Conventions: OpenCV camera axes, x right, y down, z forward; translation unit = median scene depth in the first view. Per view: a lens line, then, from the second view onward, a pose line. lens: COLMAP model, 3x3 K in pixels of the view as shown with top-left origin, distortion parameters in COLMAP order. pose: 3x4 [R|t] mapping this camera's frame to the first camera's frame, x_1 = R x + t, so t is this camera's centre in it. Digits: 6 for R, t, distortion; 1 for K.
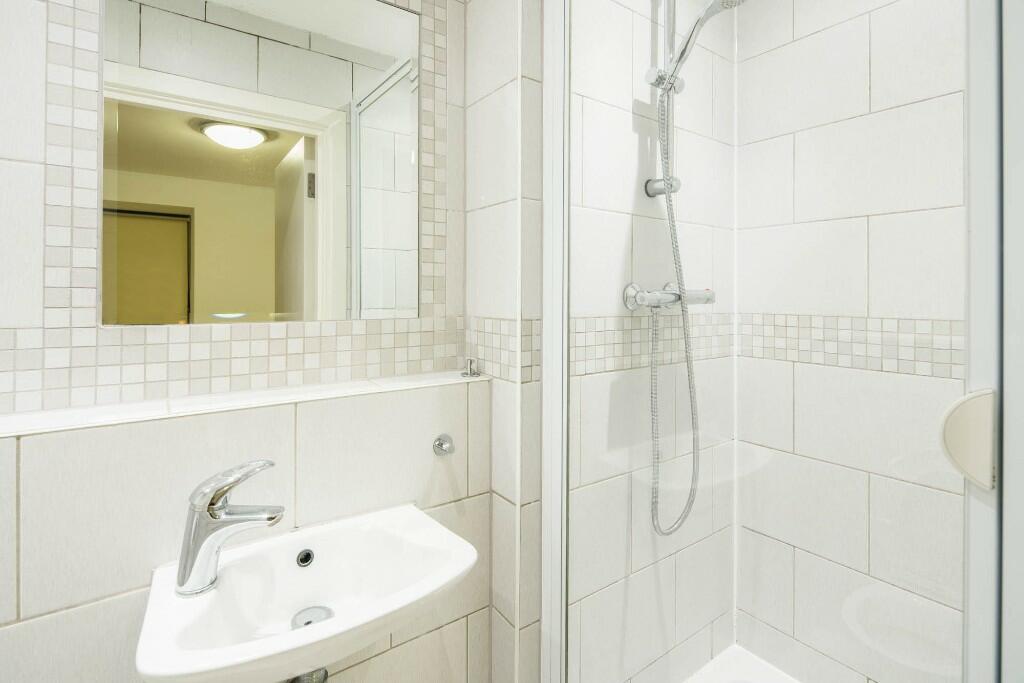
lens RADIAL K [[495.3, 0, 508.1], [0, 495.3, 292.2], [0, 0, 1]] dist [-0.001161, -0.001075]
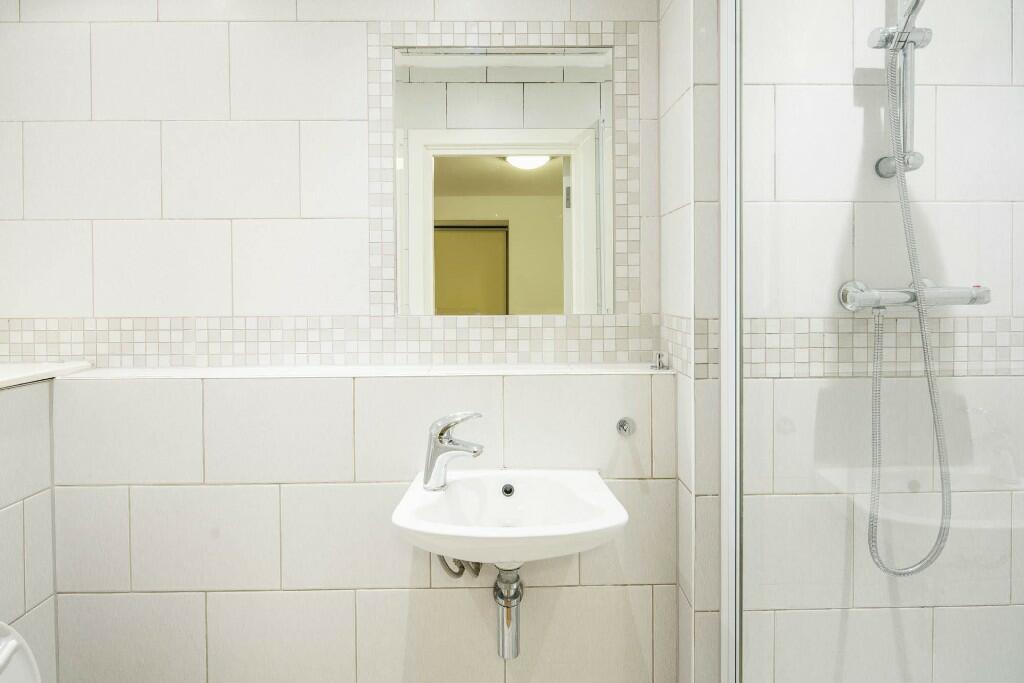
lens RADIAL K [[495.3, 0, 508.1], [0, 495.3, 292.2], [0, 0, 1]] dist [-0.001161, -0.001075]
pose [[0.821187, -0.002671, -0.570653, 0.268617], [0.011192, 0.999872, 0.011425, -0.014732], [0.570550, -0.015769, 0.821112, -0.075123]]
